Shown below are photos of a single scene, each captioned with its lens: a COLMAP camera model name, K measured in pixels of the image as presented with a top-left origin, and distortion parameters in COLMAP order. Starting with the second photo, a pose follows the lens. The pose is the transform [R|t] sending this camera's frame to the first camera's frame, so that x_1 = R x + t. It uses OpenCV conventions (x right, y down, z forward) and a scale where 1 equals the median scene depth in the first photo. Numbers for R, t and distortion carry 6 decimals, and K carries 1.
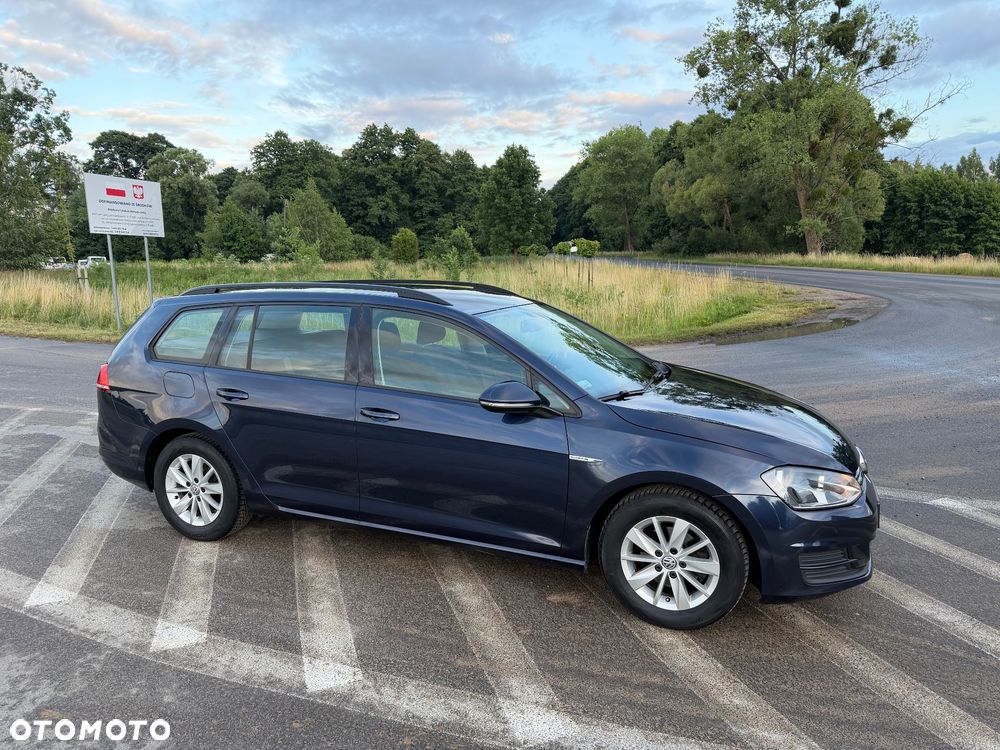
lens RADIAL K [[701.5, 0, 503.9], [0, 701.5, 375.1], [0, 0, 1]] dist [0.038561, -0.052259]
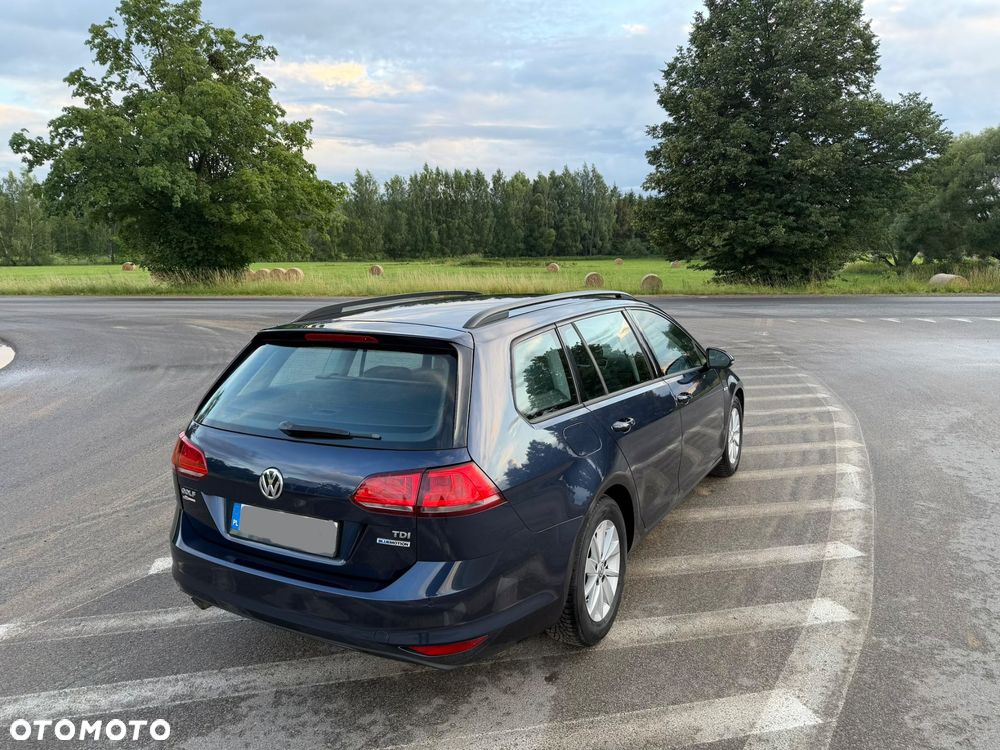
lens RADIAL K [[701.5, 0, 507.1], [0, 701.5, 378.9], [0, 0, 1]] dist [0.038561, -0.052259]
pose [[0.130245, -0.158078, 0.978799, -0.084571], [0.177481, 0.974980, 0.133845, -0.011344], [-0.975468, 0.156285, 0.155042, 0.069708]]
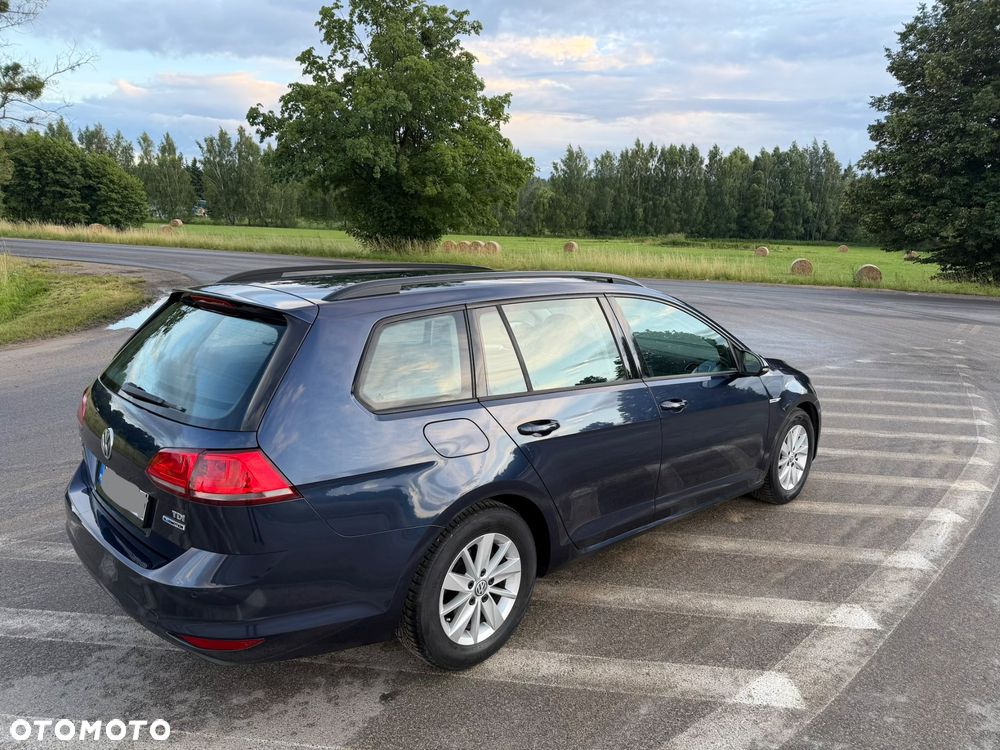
lens RADIAL K [[701.5, 0, 503.7], [0, 701.5, 380.9], [0, 0, 1]] dist [0.038561, -0.052259]
pose [[0.413253, -0.162422, 0.896014, -0.072611], [0.116474, 0.985310, 0.124889, -0.008087], [-0.903136, 0.052752, 0.426101, 0.050540]]
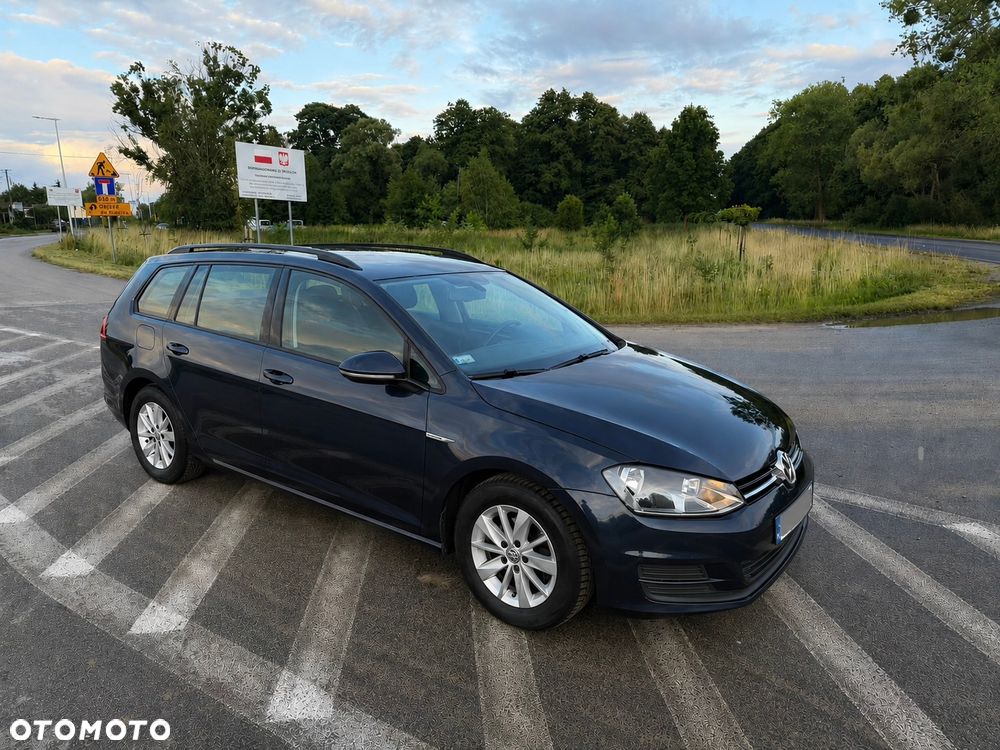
lens RADIAL K [[701.5, 0, 505.0], [0, 701.5, 376.8], [0, 0, 1]] dist [0.038561, -0.052259]
pose [[0.969997, 0.064713, -0.234348, 0.023686], [-0.053690, 0.997144, 0.053125, -0.000940], [0.237116, -0.038949, 0.970700, 0.006100]]
